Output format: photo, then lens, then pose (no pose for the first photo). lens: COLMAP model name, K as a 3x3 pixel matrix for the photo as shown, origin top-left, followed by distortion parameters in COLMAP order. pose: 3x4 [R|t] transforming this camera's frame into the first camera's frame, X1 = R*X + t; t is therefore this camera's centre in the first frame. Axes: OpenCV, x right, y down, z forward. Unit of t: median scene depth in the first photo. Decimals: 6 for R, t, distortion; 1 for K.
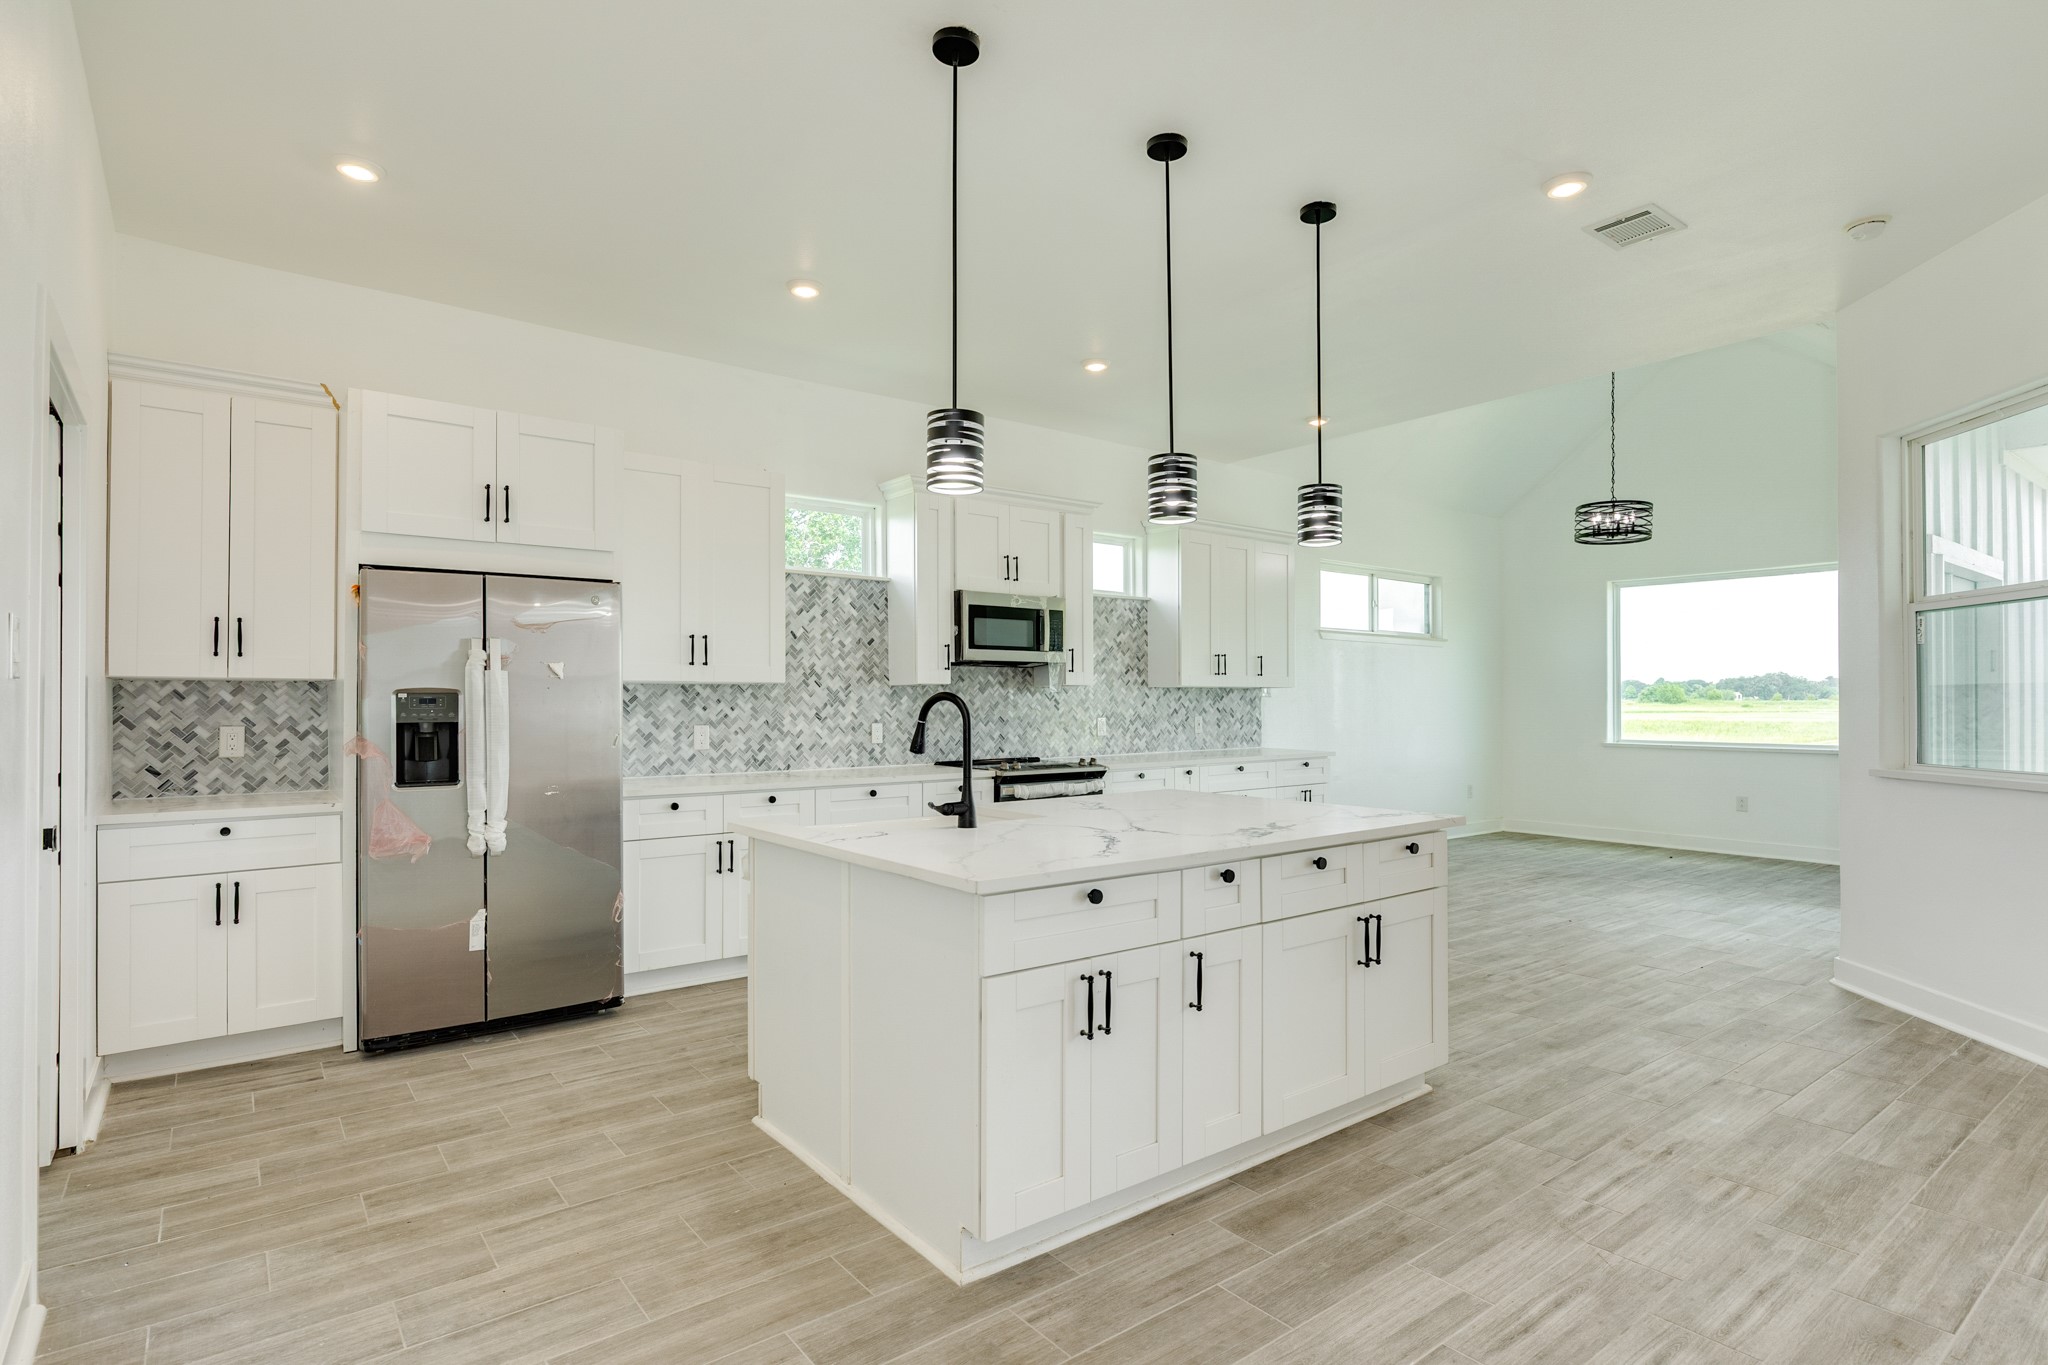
lens RADIAL K [[1042.6, 0, 1023.5], [0, 1042.6, 686.9], [0, 0, 1]] dist [-0.000151, 0.001106]
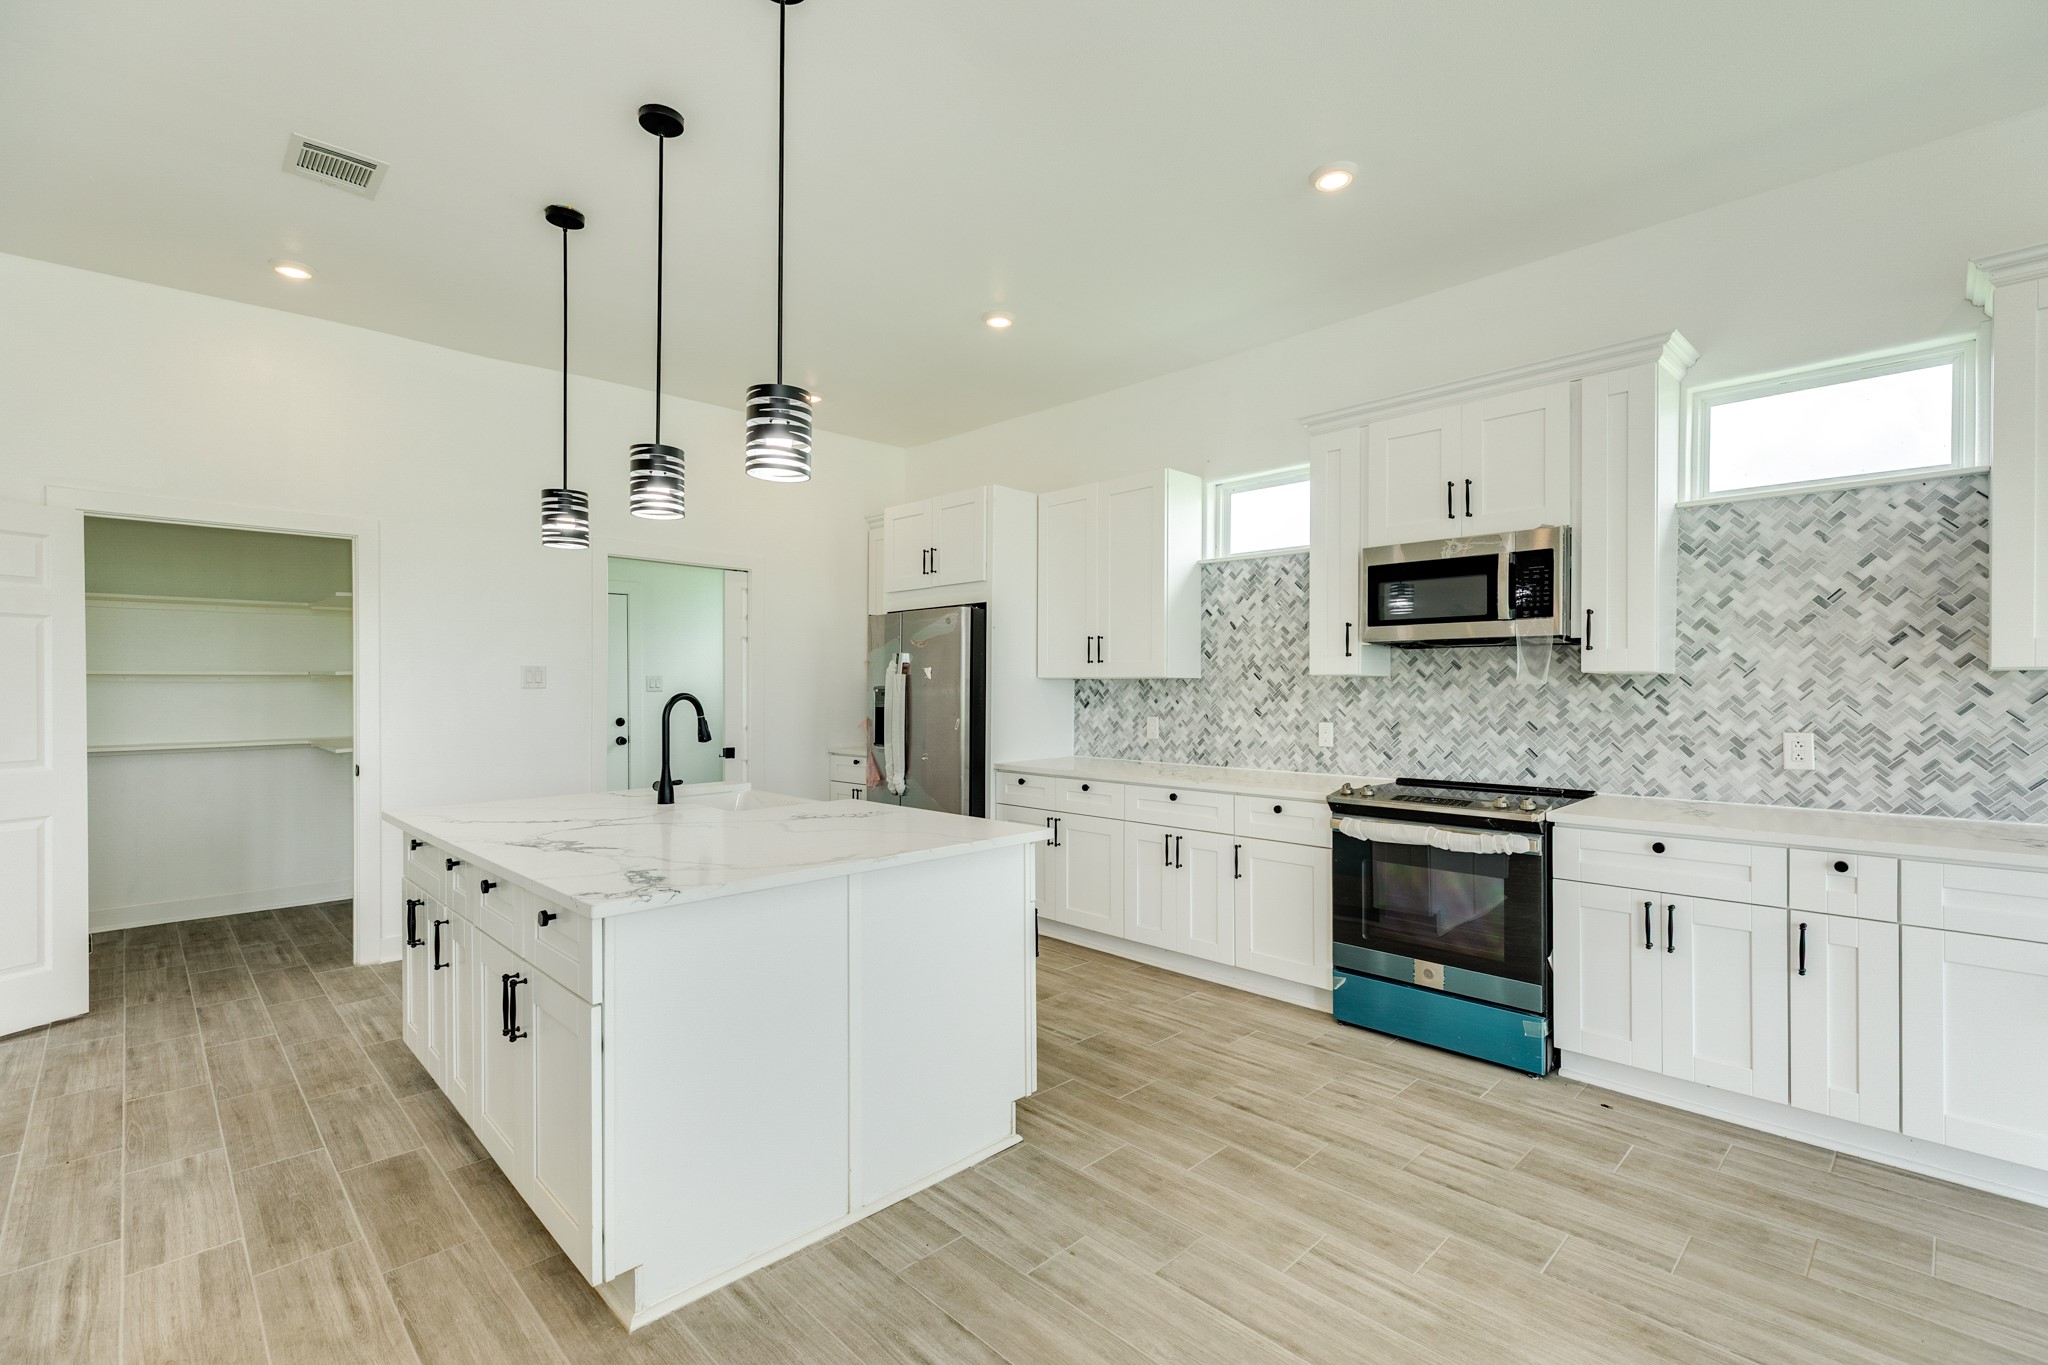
lens RADIAL K [[911.7, 0, 1022.1], [0, 911.7, 690.0], [0, 0, 1]] dist [0.004206, -0.000049]
pose [[0.117764, 0.006555, -0.993020, 0.598531], [0.014341, 0.999863, 0.008301, -0.000722], [0.992938, -0.015218, 0.117653, 0.729062]]
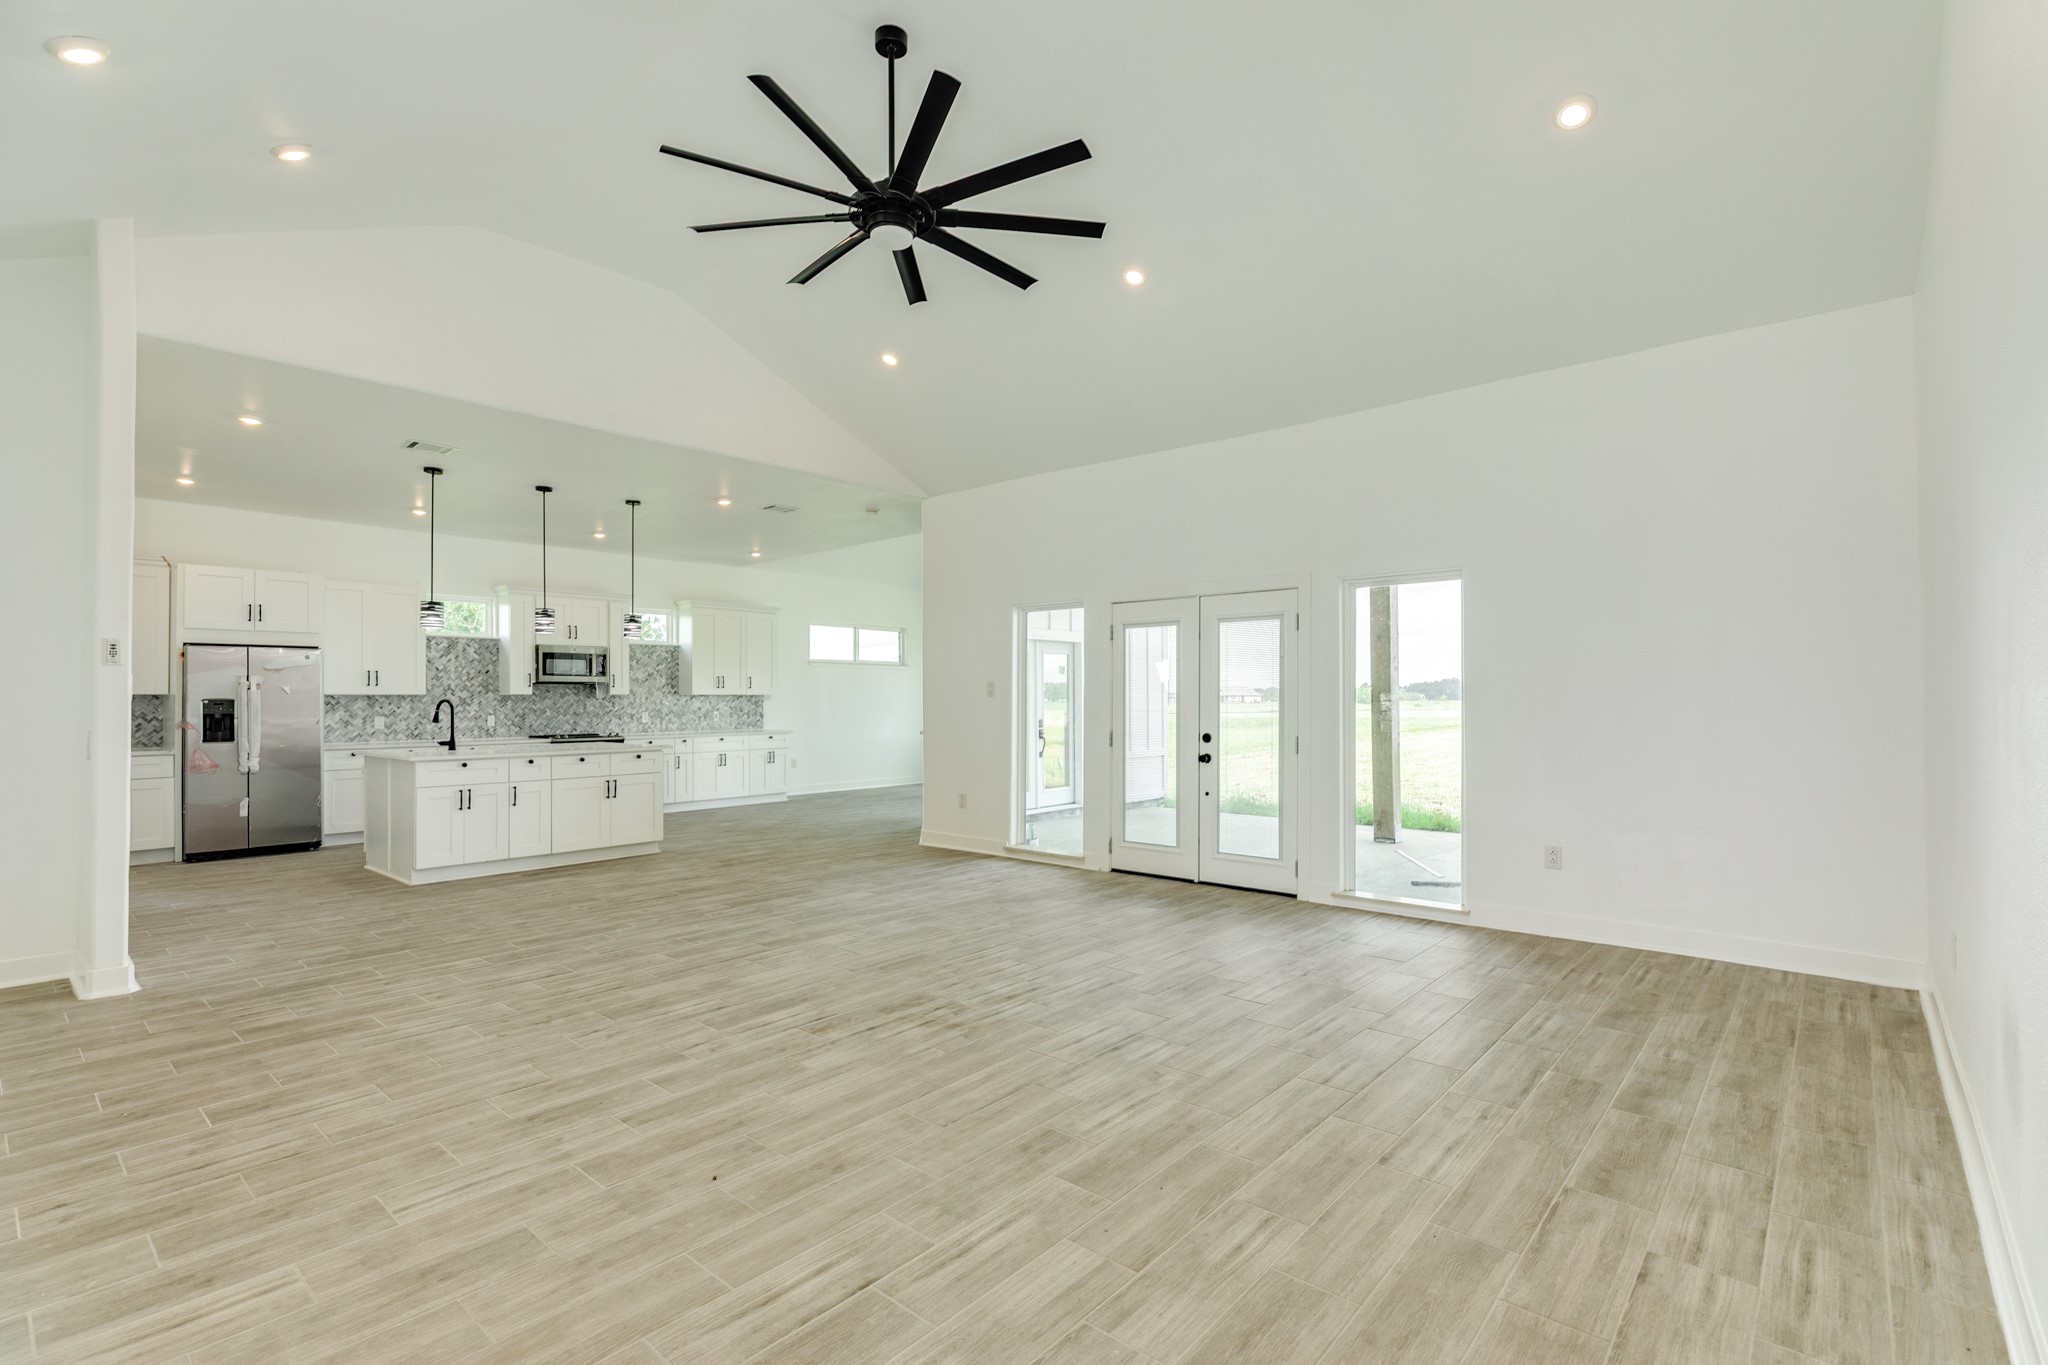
lens RADIAL K [[943.3, 0, 1024.1], [0, 943.3, 684.8], [0, 0, 1]] dist [-0.008184, 0.003515]
pose [[0.981270, -0.001955, 0.192625, 0.511773], [0.003379, 0.999969, -0.007067, -0.005238], [-0.192605, 0.007585, 0.981247, -0.911042]]
